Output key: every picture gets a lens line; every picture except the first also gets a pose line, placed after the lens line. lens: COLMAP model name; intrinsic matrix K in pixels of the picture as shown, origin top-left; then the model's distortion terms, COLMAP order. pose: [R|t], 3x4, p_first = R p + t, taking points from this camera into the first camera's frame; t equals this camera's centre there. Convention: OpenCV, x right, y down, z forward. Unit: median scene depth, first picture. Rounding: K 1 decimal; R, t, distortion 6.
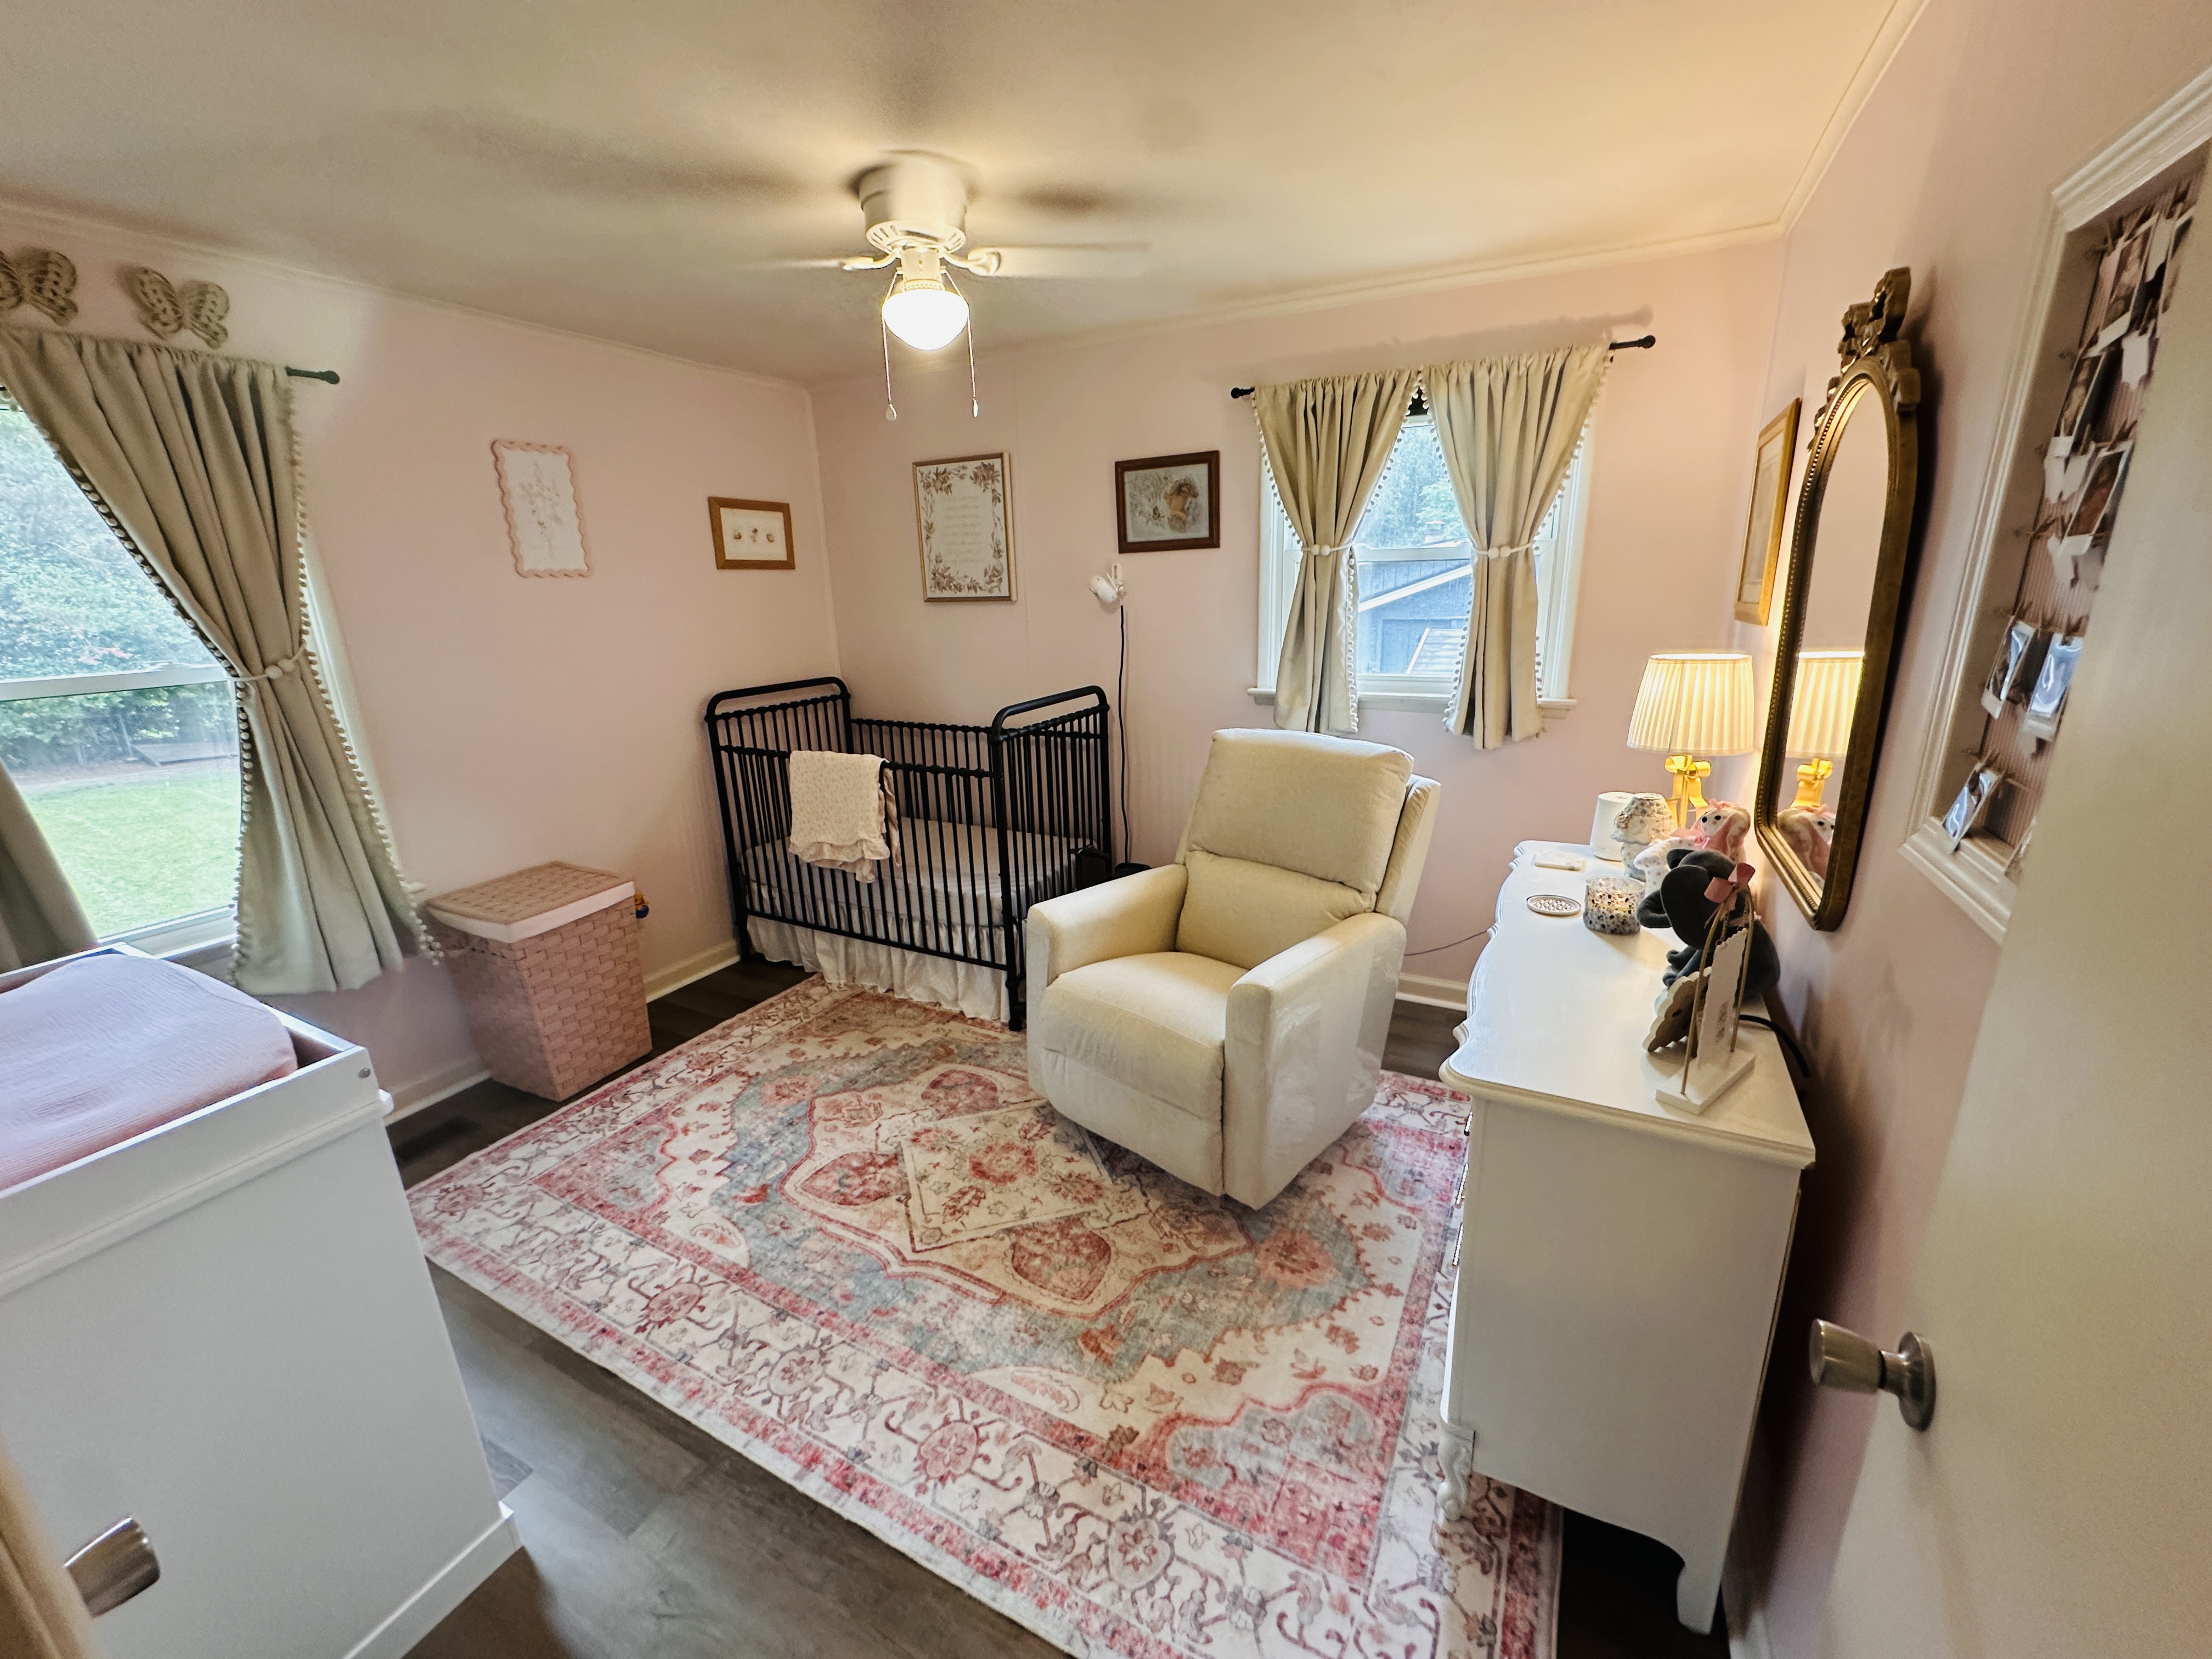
lens RADIAL K [[882.2, 0, 1109.0], [0, 882.2, 827.3], [0, 0, 1]] dist [-0.007486, 0.002233]
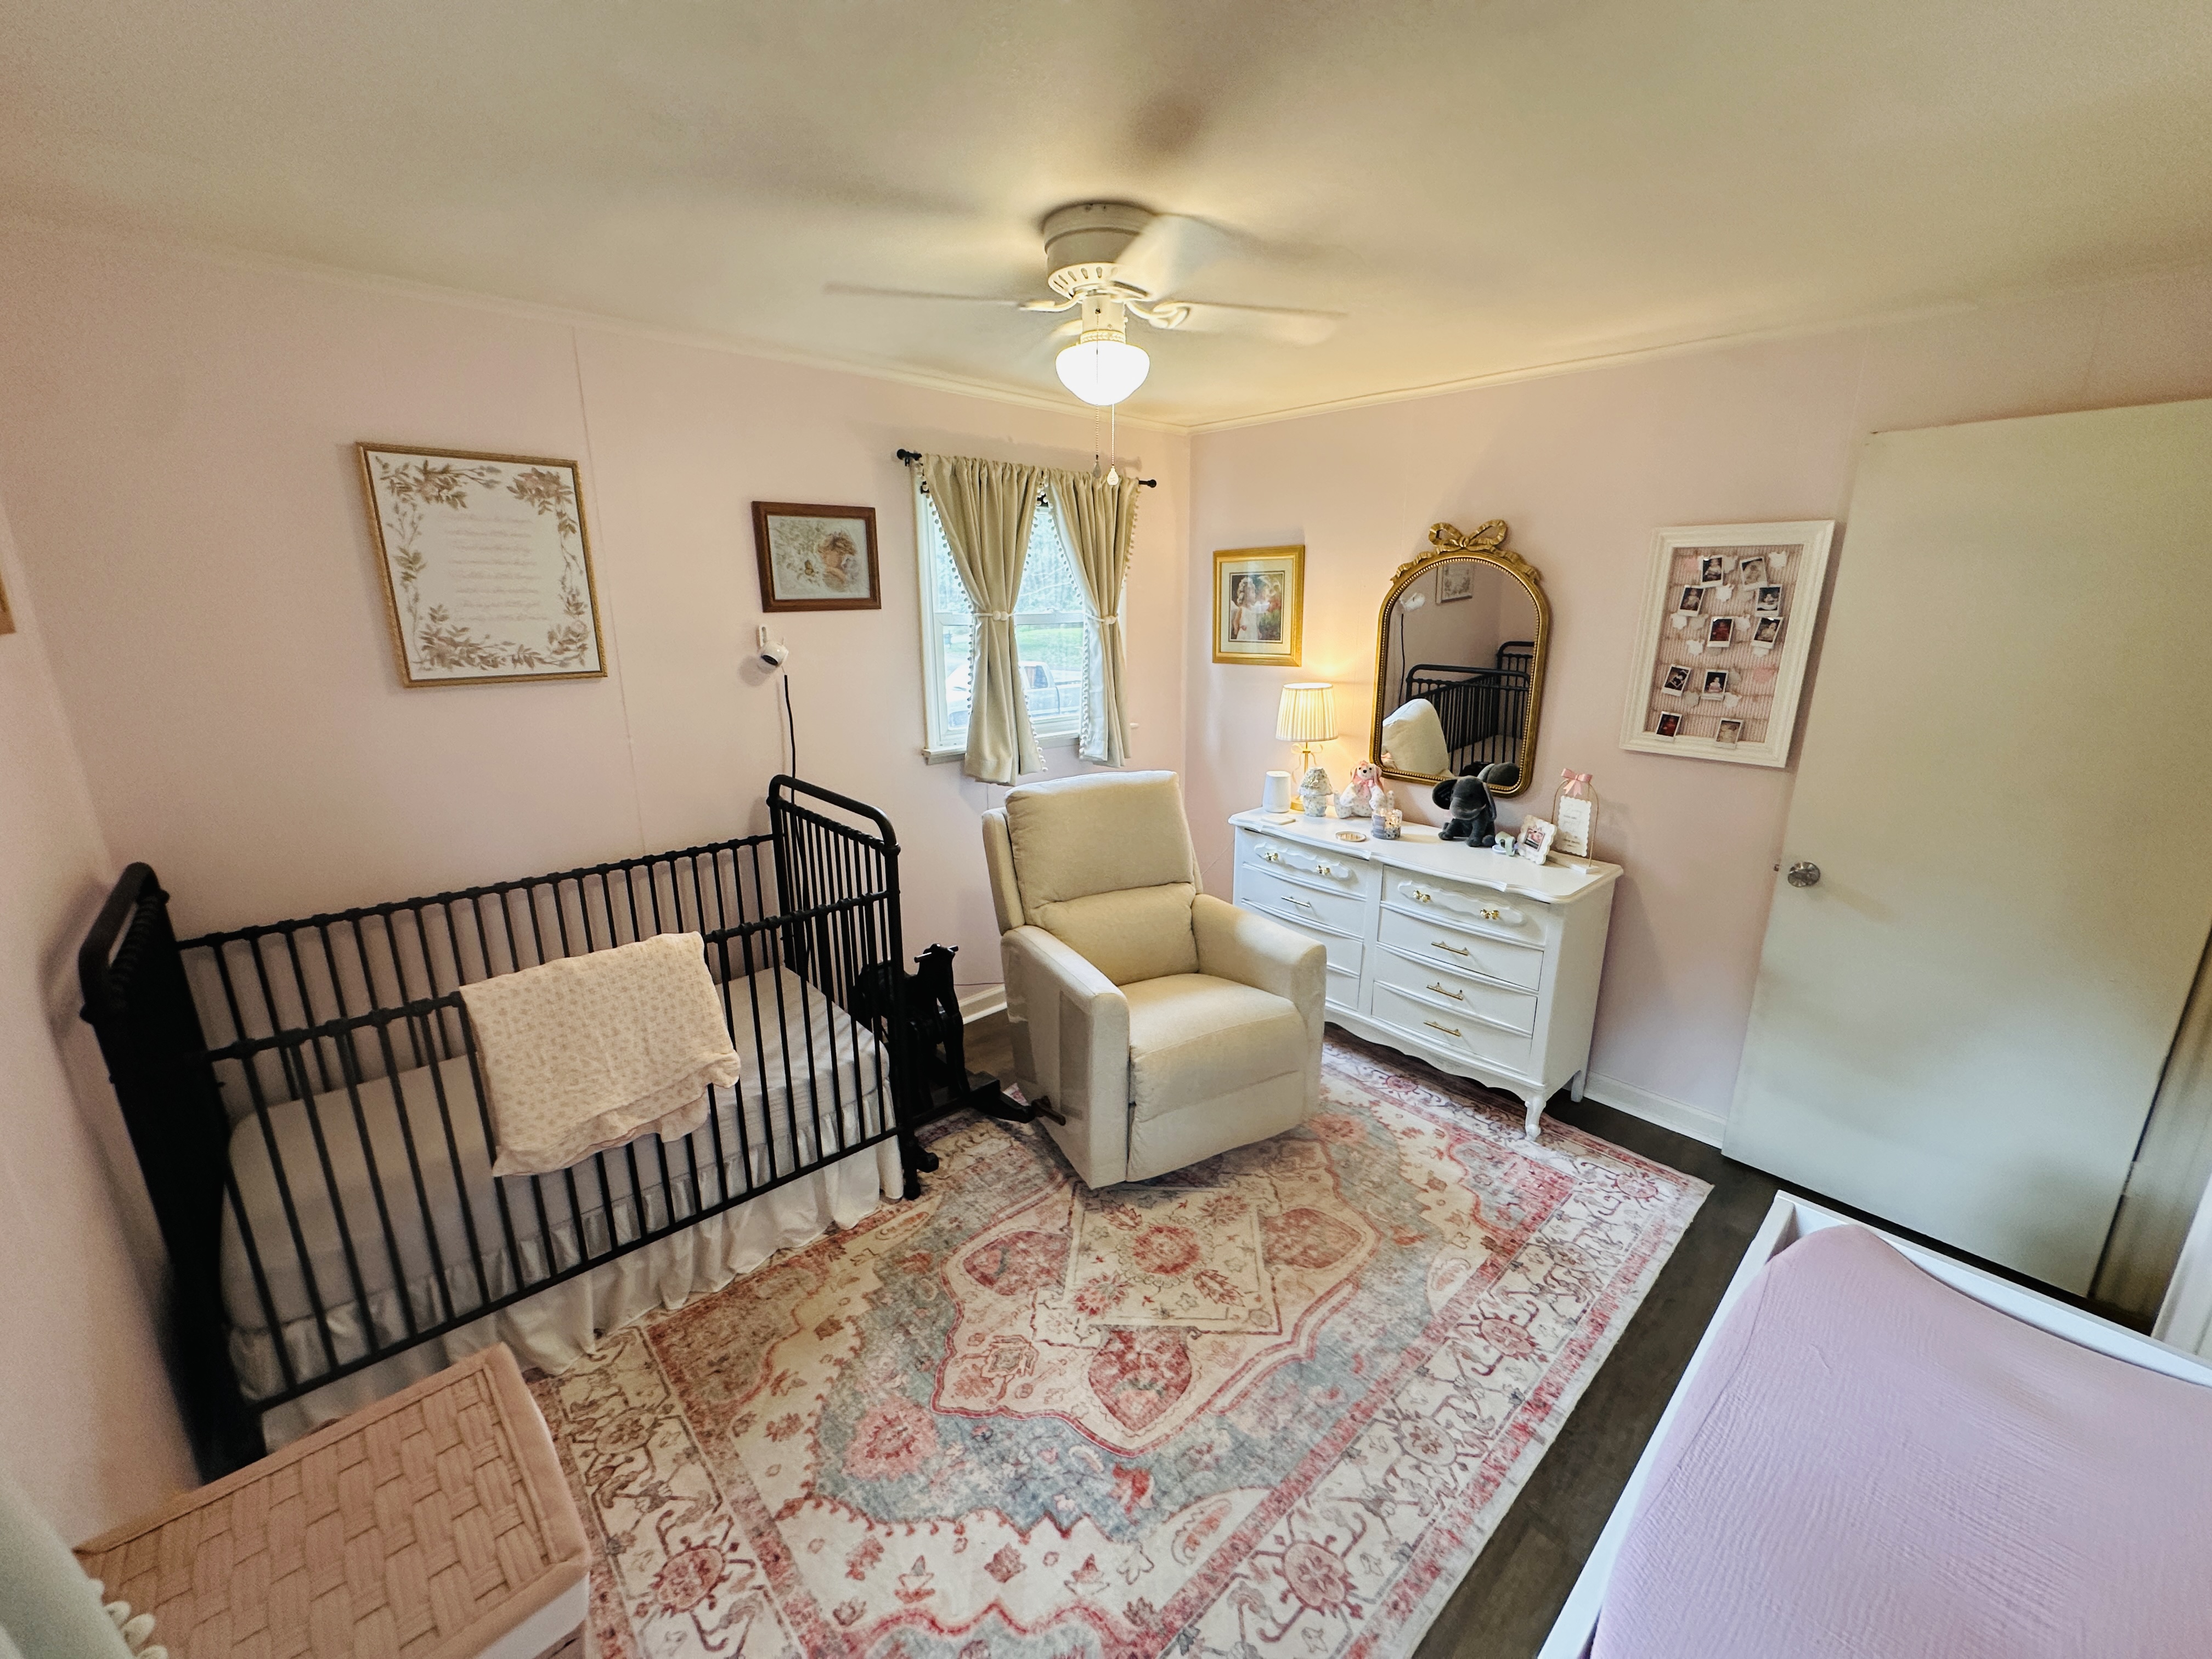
lens RADIAL K [[882.2, 0, 1109.0], [0, 882.2, 823.1], [0, 0, 1]] dist [-0.007486, 0.002233]
pose [[0.338839, -0.208770, 0.917390, -0.765809], [0.248116, 0.960381, 0.126911, -0.168895], [-0.907539, 0.184617, 0.377213, 0.502346]]
